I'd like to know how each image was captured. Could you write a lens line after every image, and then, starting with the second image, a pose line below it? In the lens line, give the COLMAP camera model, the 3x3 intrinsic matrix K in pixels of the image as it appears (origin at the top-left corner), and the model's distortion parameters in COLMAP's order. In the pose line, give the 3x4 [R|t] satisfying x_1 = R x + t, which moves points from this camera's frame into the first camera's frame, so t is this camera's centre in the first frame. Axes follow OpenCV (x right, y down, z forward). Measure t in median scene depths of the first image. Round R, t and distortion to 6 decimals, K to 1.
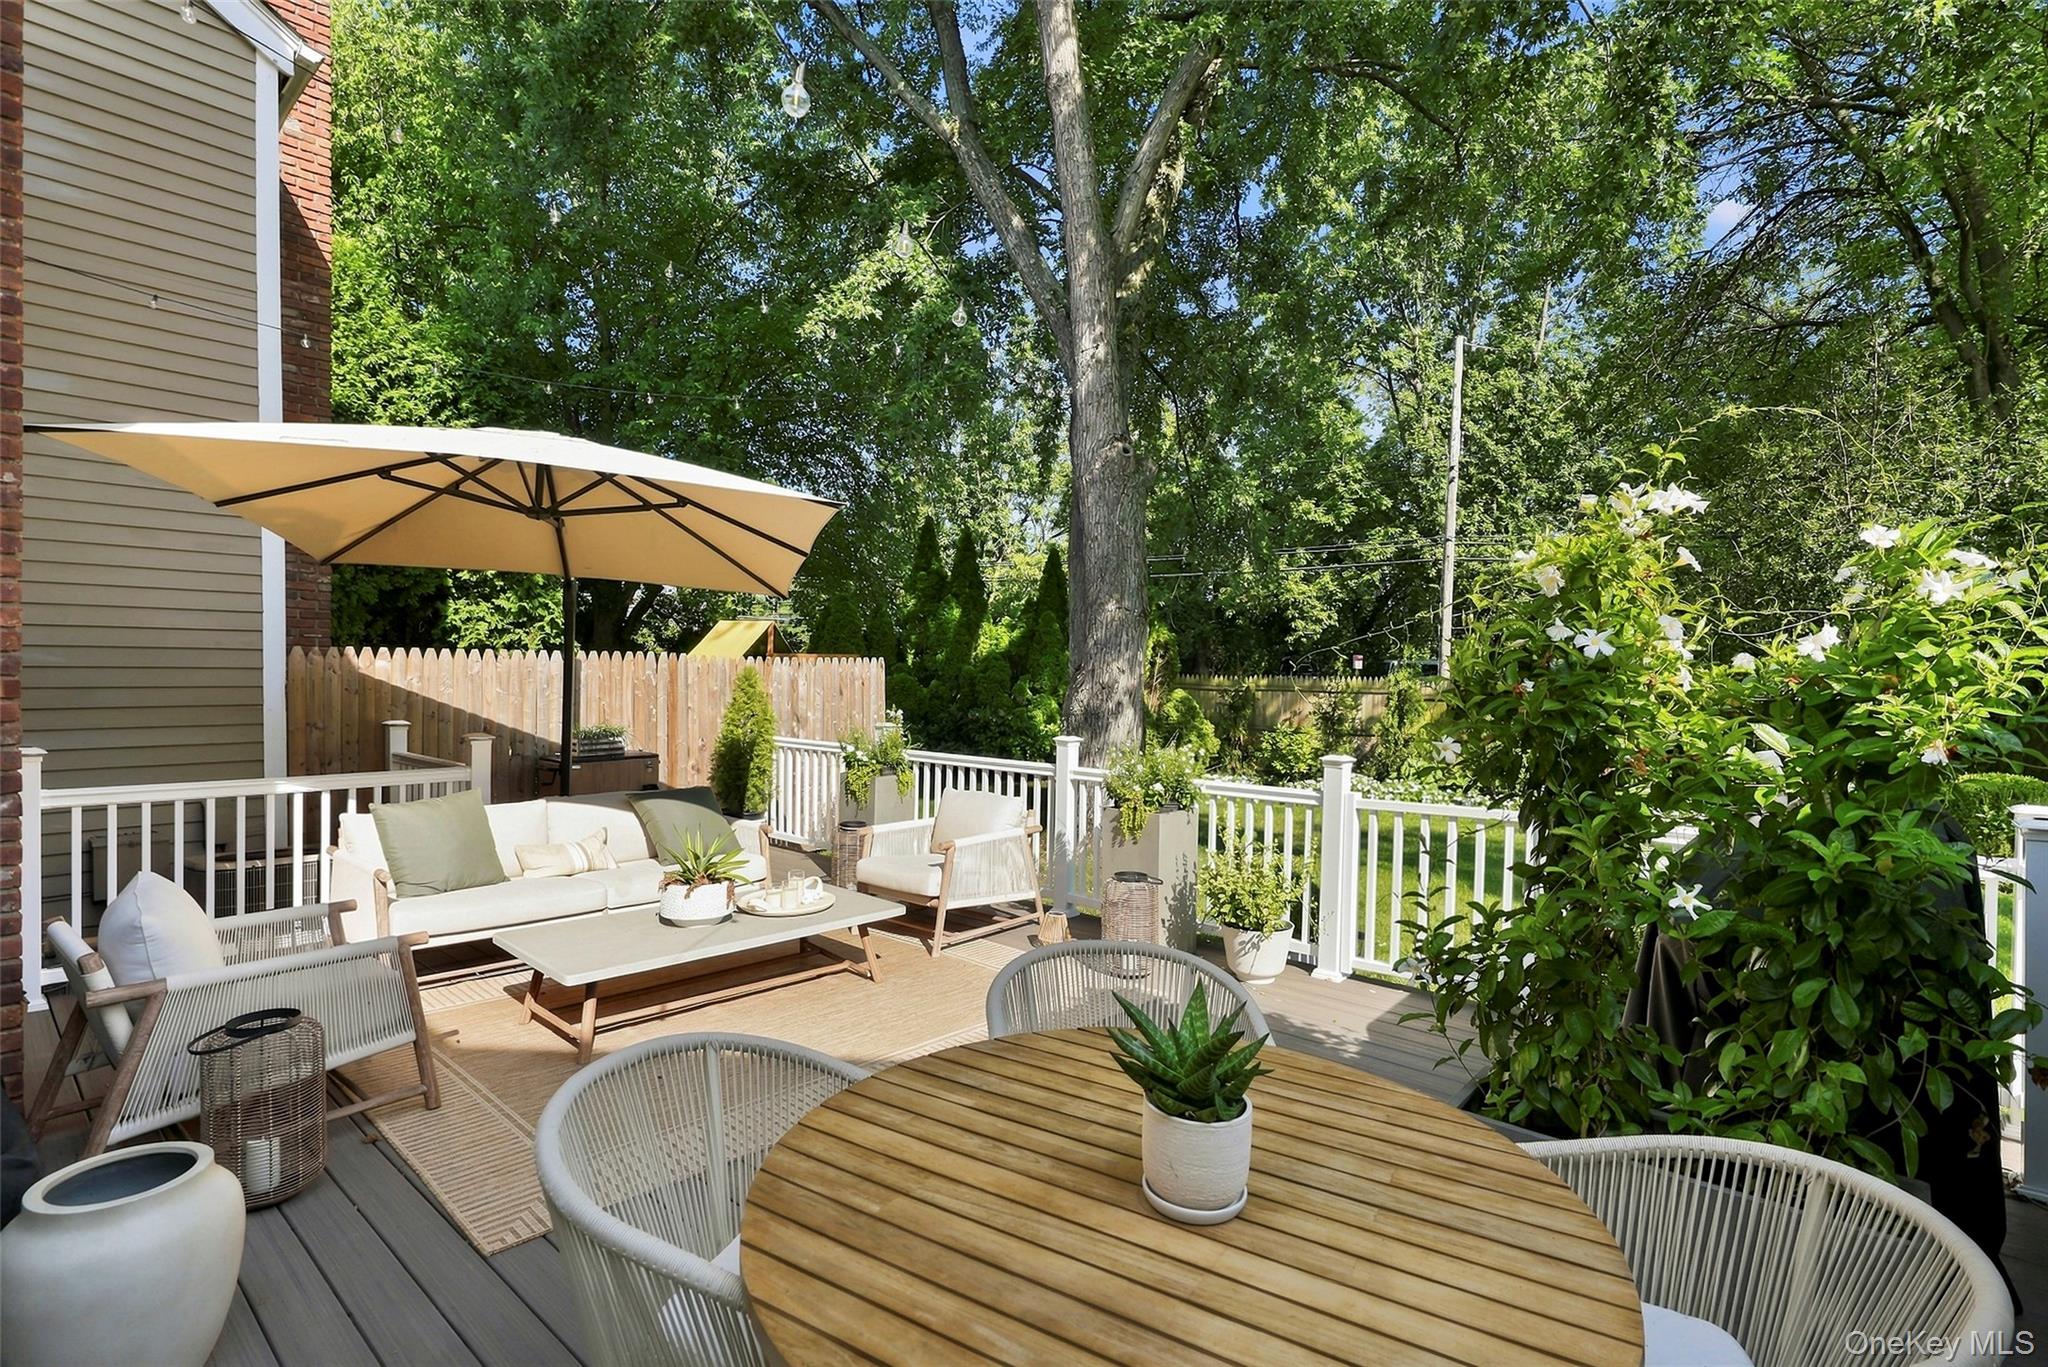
lens RADIAL K [[964.6, 0, 1032.6], [0, 964.6, 712.8], [0, 0, 1]] dist [-0.001052, -0.000031]
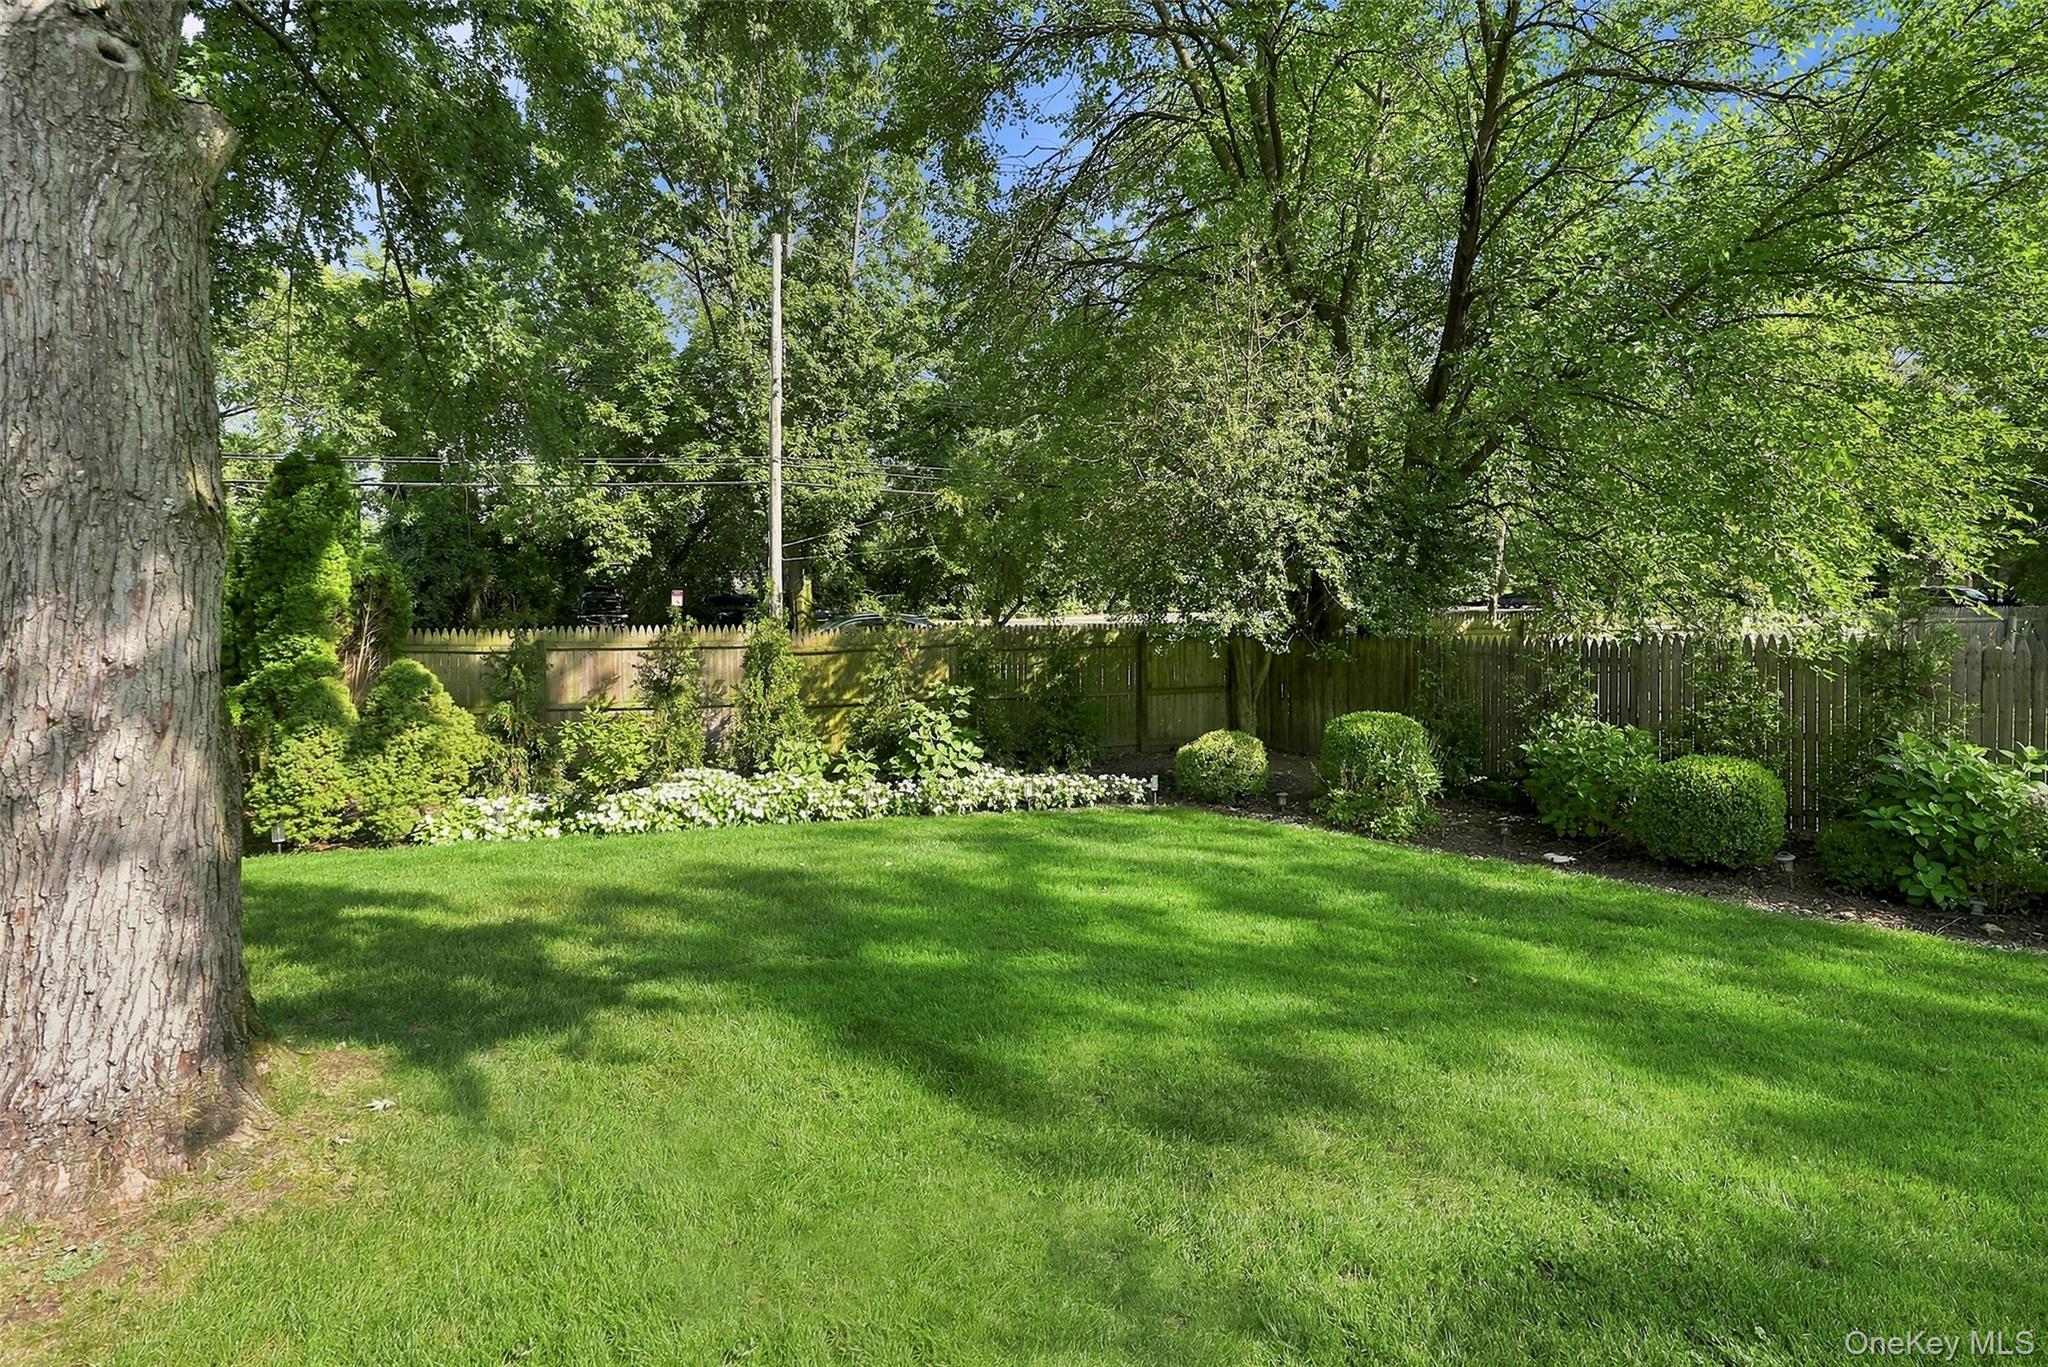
lens RADIAL K [[955.7, 0, 1020.1], [0, 955.7, 628.7], [0, 0, 1]] dist [-0.001752, -0.000041]
pose [[0.774939, -0.038421, 0.630868, 0.039559], [0.047429, 0.998871, 0.002573, -0.014069], [-0.630254, 0.027927, 0.775886, 0.161286]]
